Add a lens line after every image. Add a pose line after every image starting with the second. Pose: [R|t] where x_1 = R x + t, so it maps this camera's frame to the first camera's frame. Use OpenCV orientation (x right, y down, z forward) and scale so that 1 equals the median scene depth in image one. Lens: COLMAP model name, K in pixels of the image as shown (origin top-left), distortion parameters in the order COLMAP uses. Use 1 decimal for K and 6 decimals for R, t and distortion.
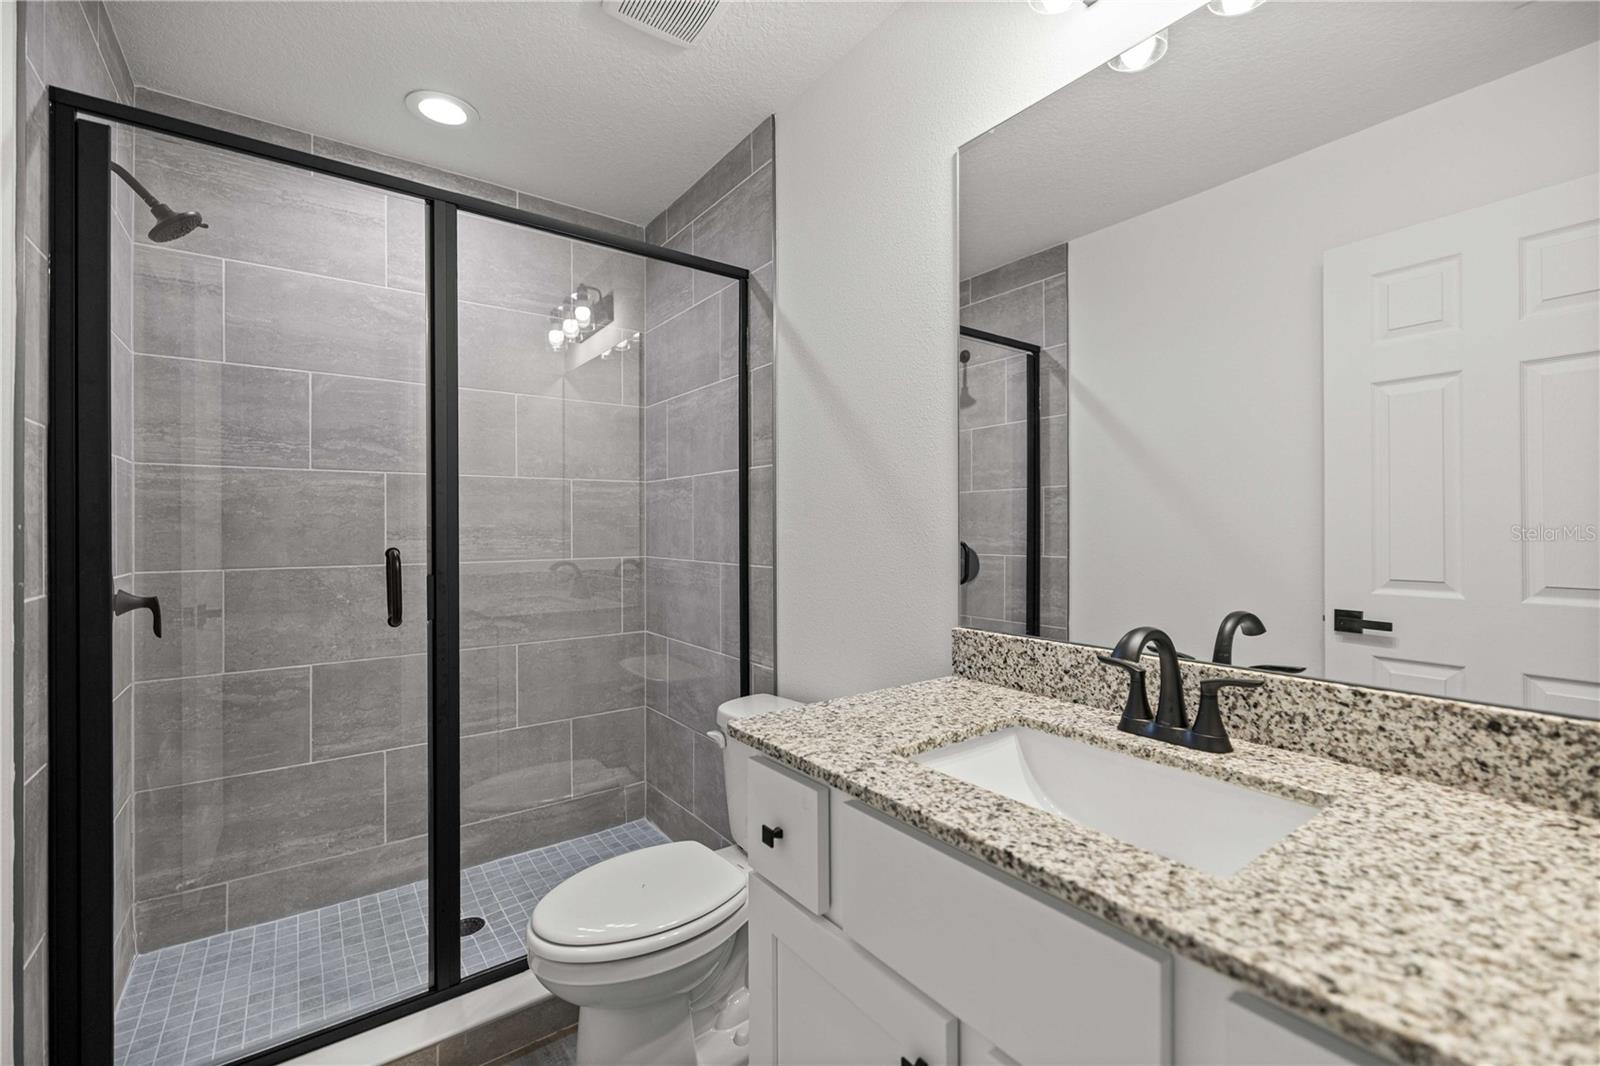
lens RADIAL K [[671.0, 0, 796.8], [0, 671.0, 543.6], [0, 0, 1]] dist [0.001712, 0.000166]
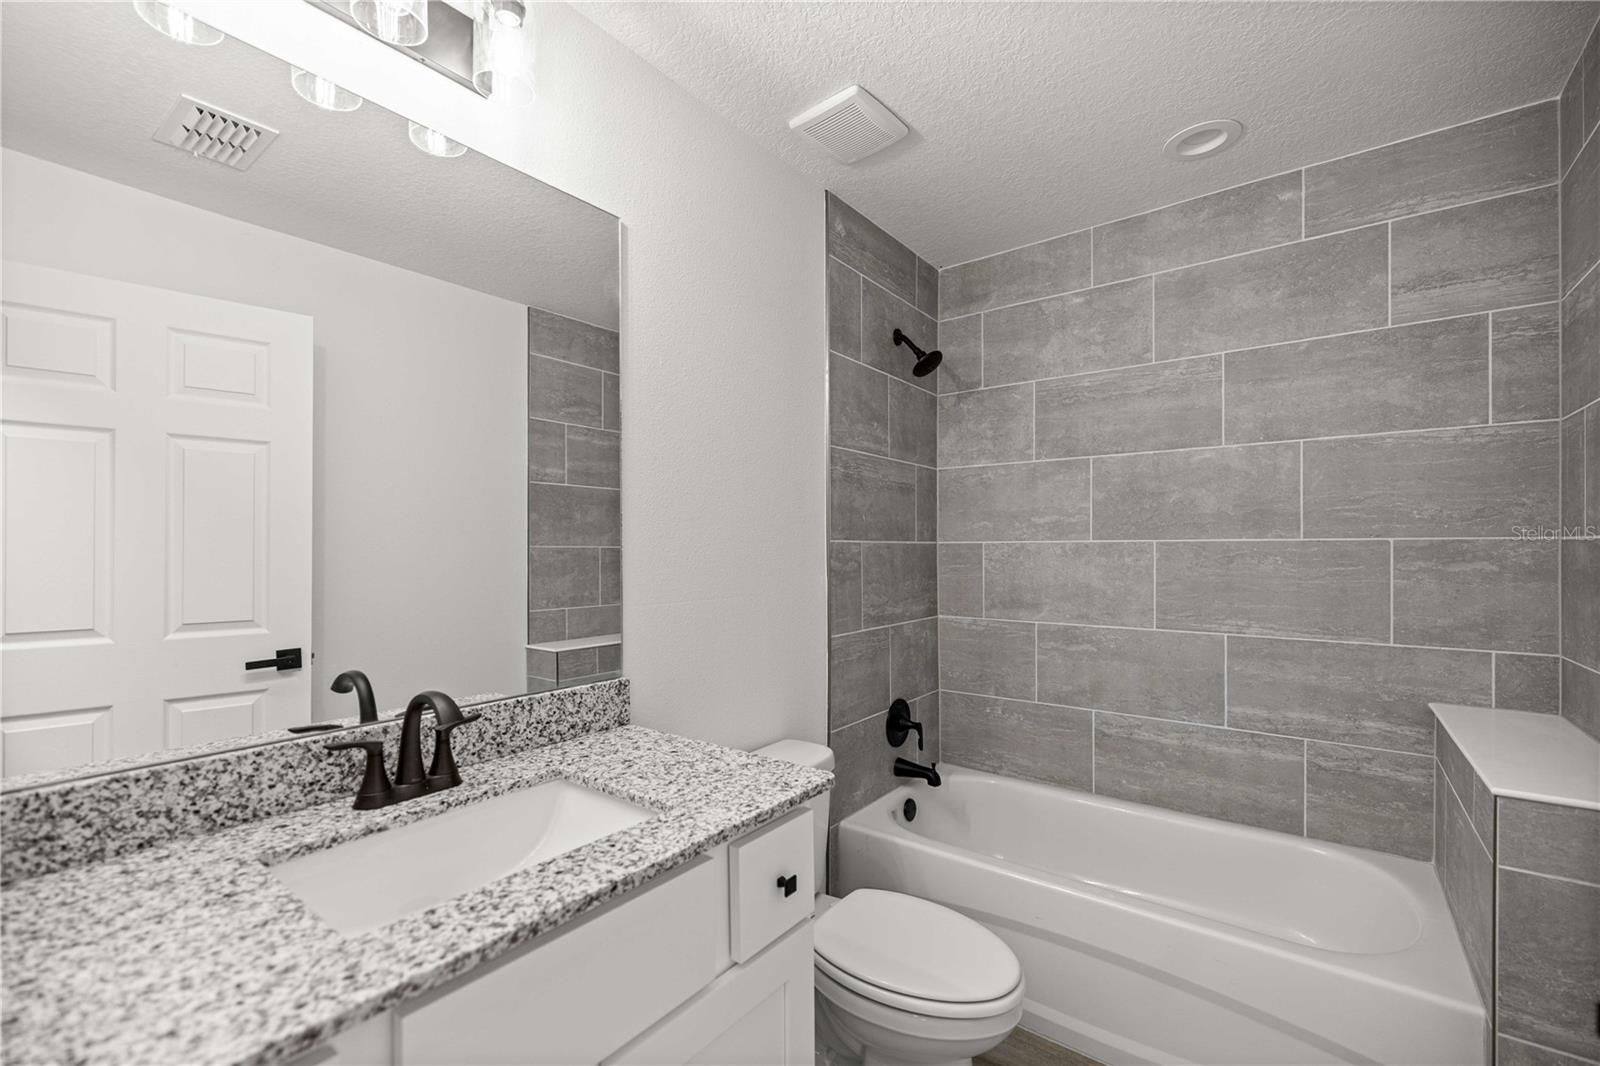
lens RADIAL K [[671.0, 0, 796.8], [0, 671.0, 543.6], [0, 0, 1]] dist [0.001712, 0.000166]
pose [[-0.287163, 0.016129, 0.957746, -0.647257], [0.022059, 0.999704, -0.010221, -0.082713], [-0.957628, 0.018192, -0.287434, 0.717338]]
